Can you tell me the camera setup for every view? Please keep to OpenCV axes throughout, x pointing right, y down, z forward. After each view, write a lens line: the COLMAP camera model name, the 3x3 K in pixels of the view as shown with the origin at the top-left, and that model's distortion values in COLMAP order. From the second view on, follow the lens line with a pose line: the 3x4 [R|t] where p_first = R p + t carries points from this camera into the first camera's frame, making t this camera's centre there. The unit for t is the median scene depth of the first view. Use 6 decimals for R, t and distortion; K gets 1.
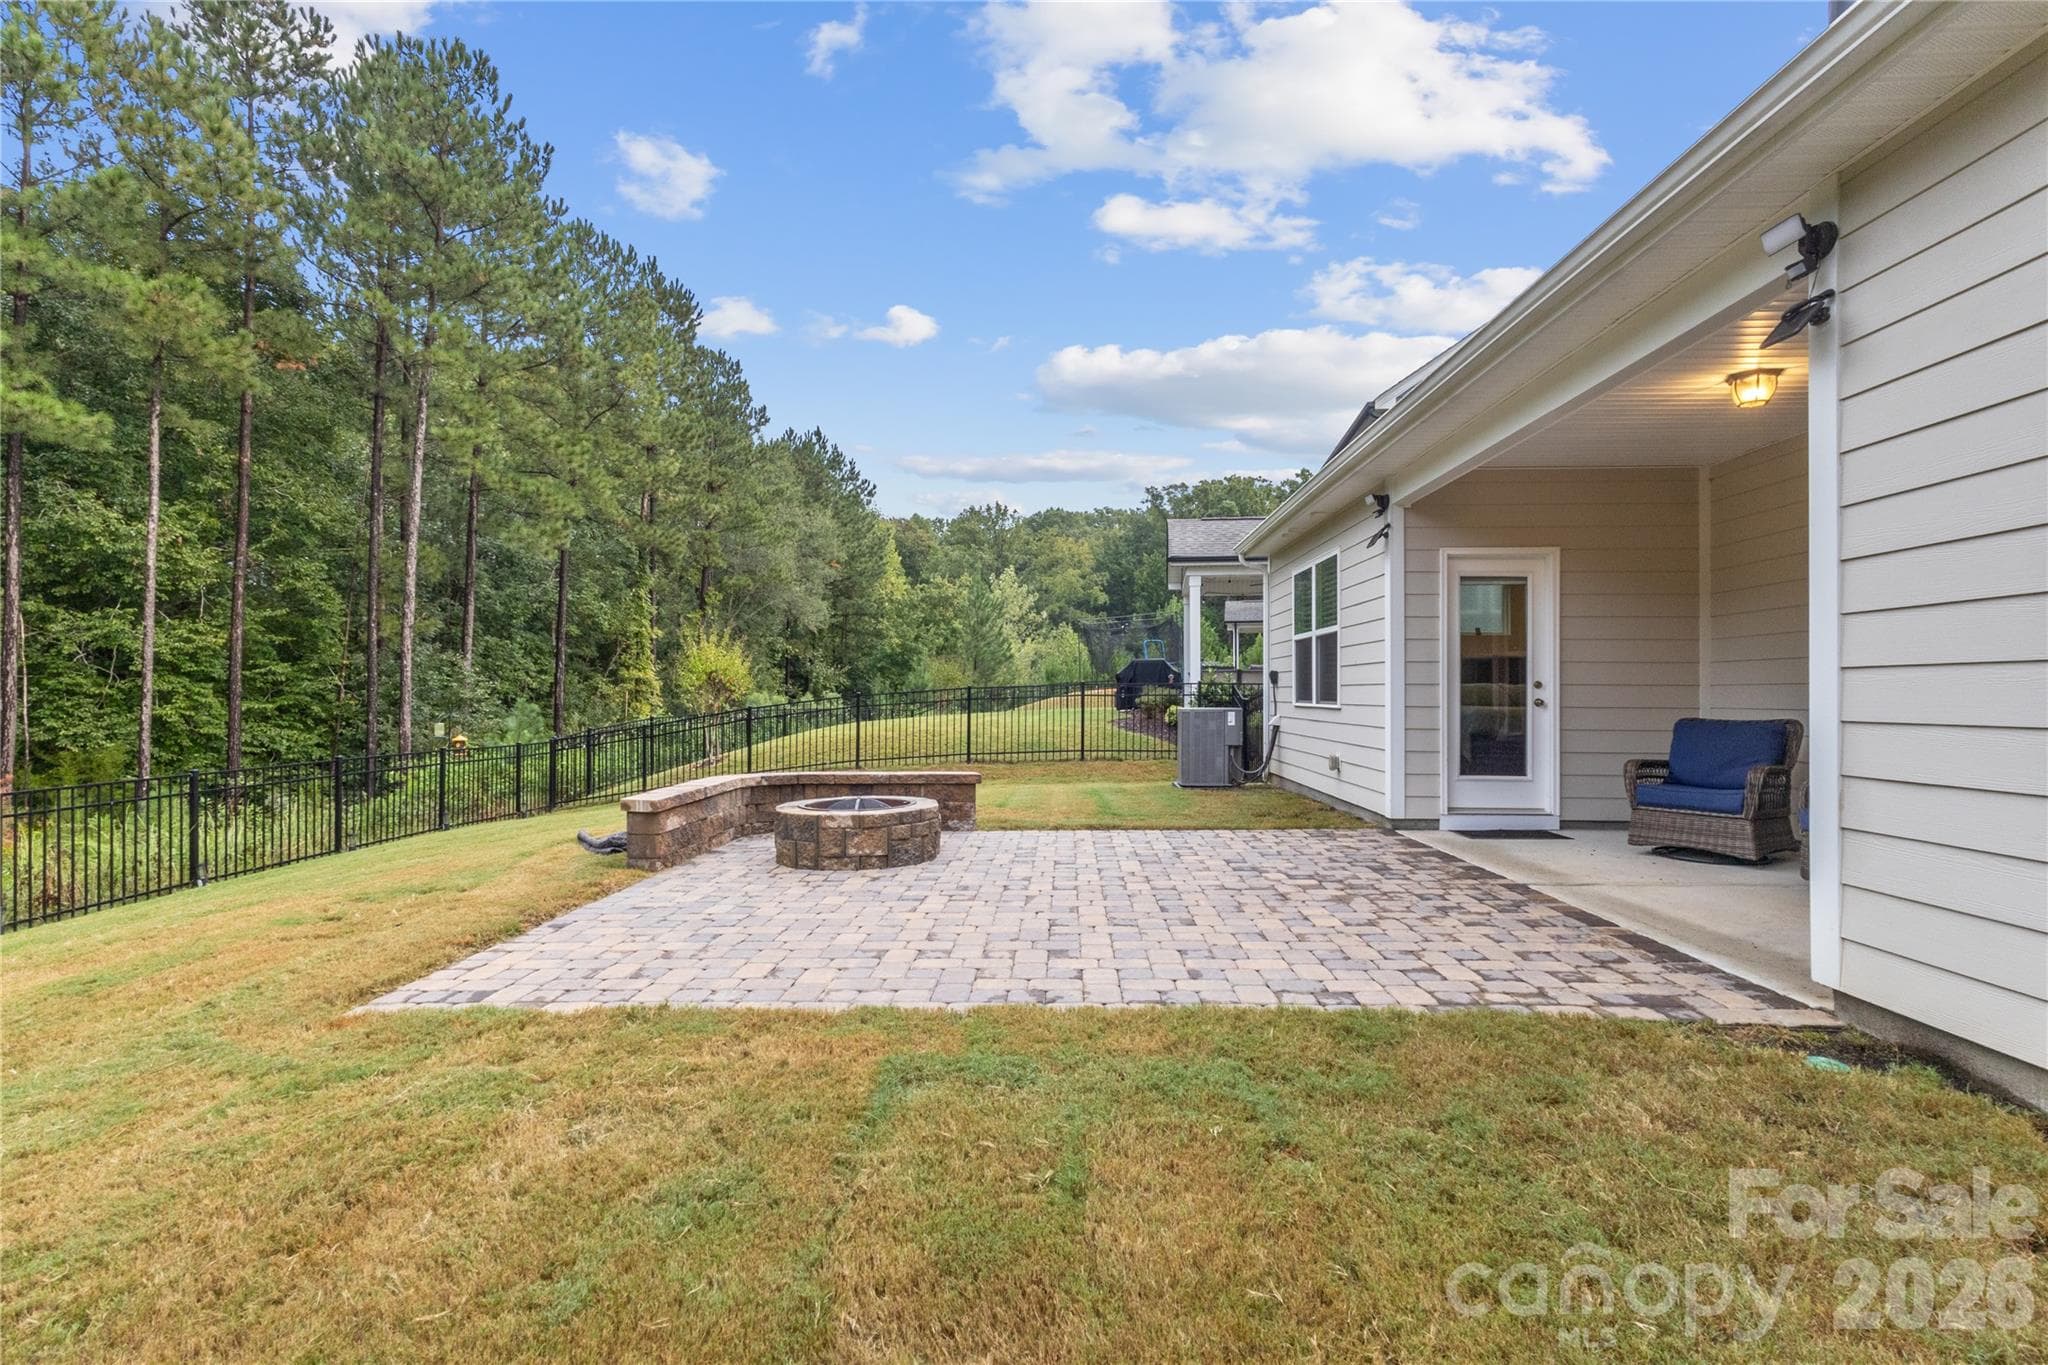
lens RADIAL K [[948.6, 0, 1018.7], [0, 948.6, 693.7], [0, 0, 1]] dist [0.001188, -0.000022]
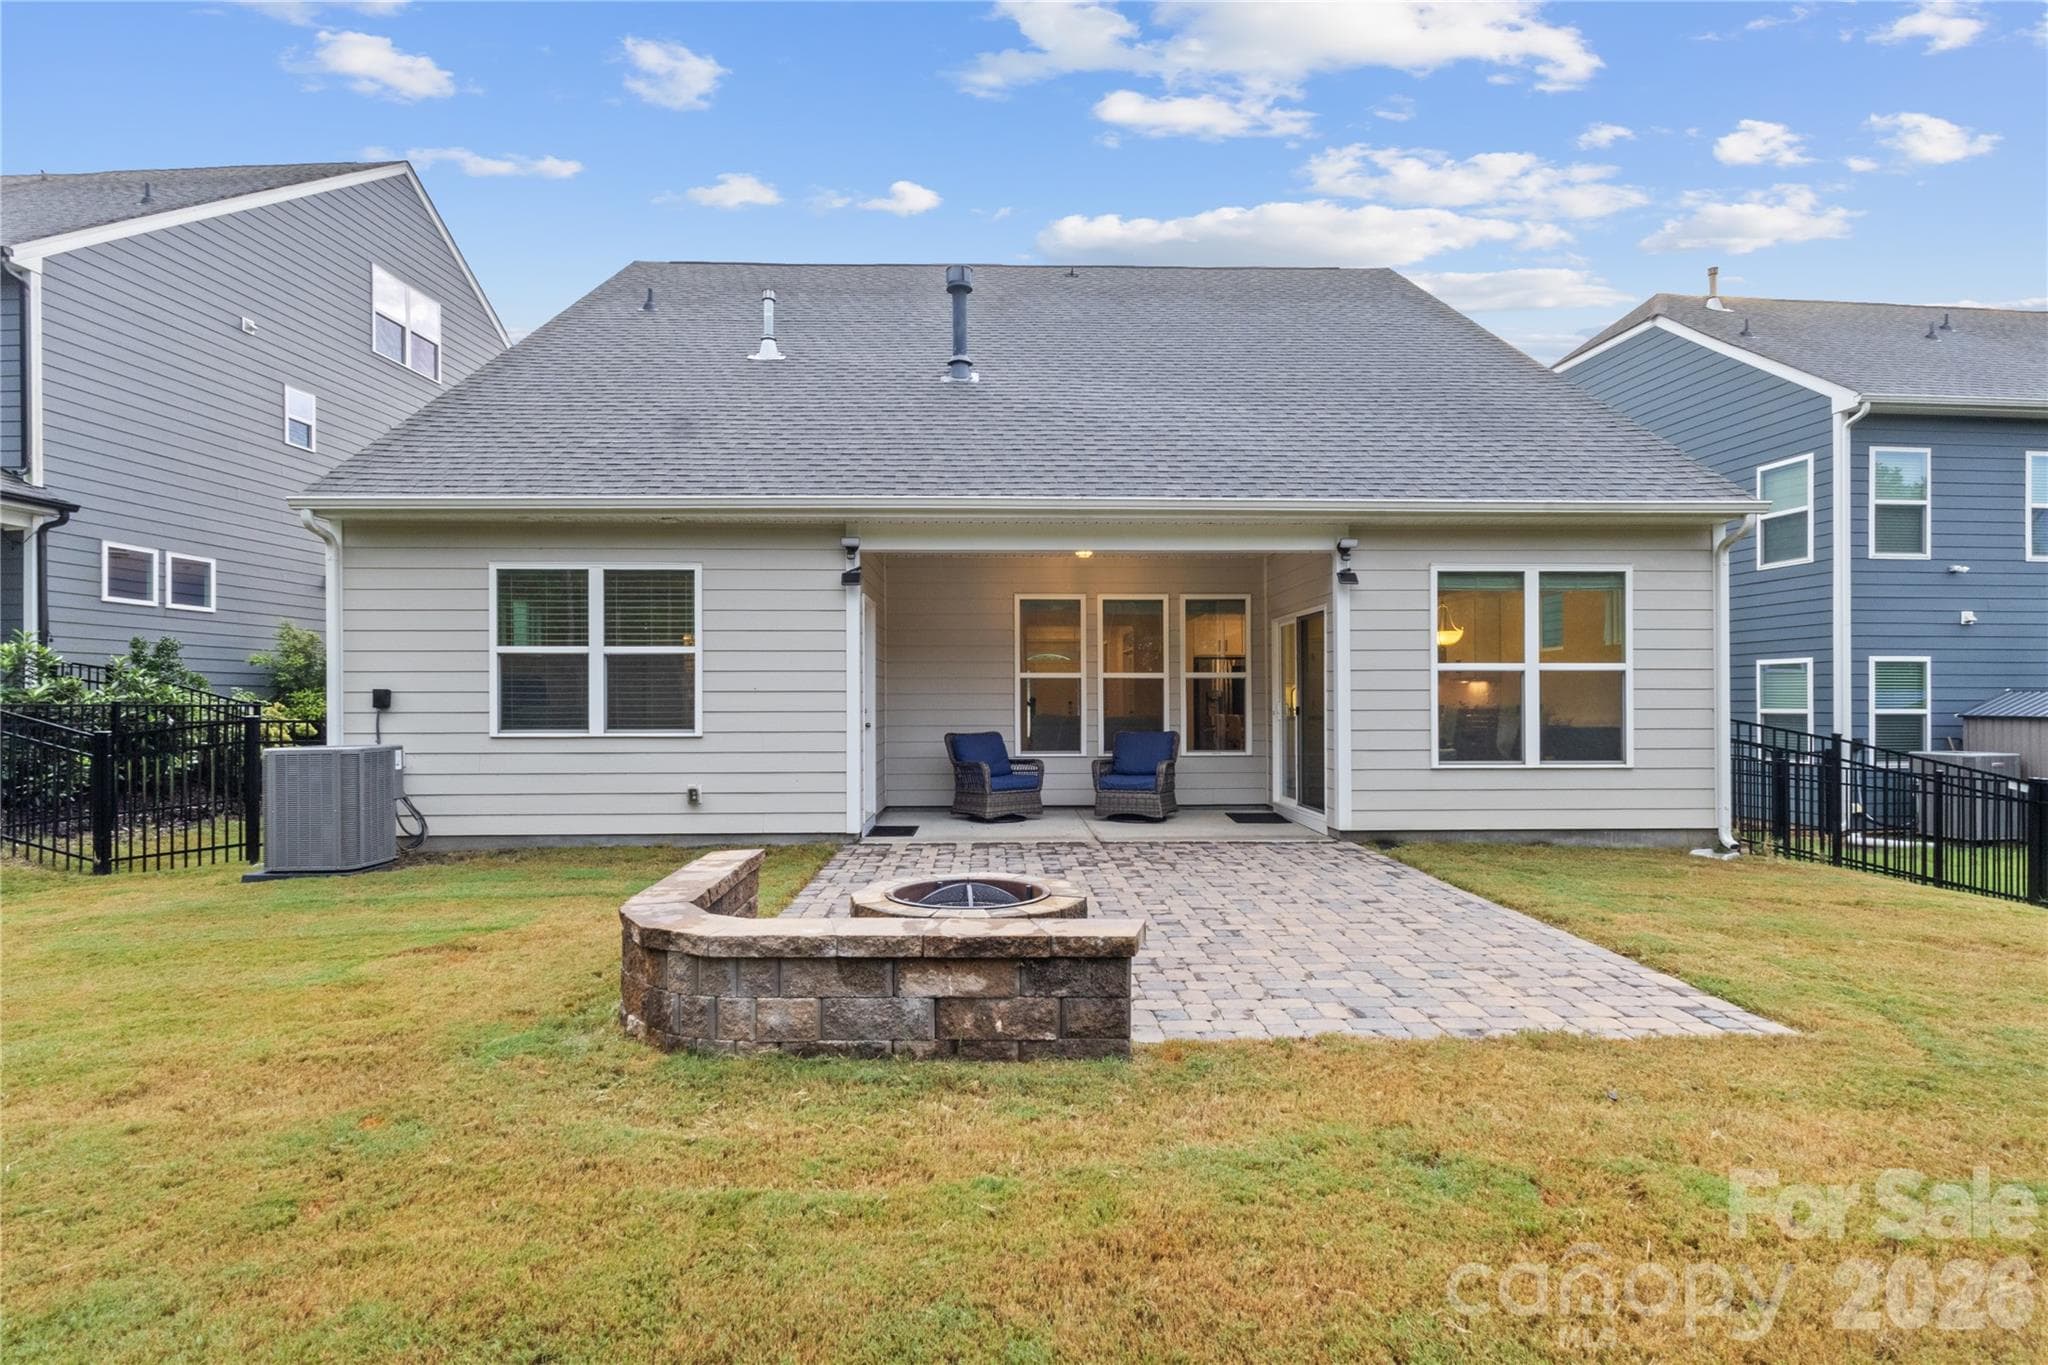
lens RADIAL K [[1040.2, 0, 1016.9], [0, 1040.2, 703.3], [0, 0, 1]] dist [0.007780, -0.000431]
pose [[-0.073117, -0.002775, 0.997320, -0.836250], [0.001855, 0.999994, 0.002918, -0.023464], [-0.997322, 0.002063, -0.073111, 0.906298]]
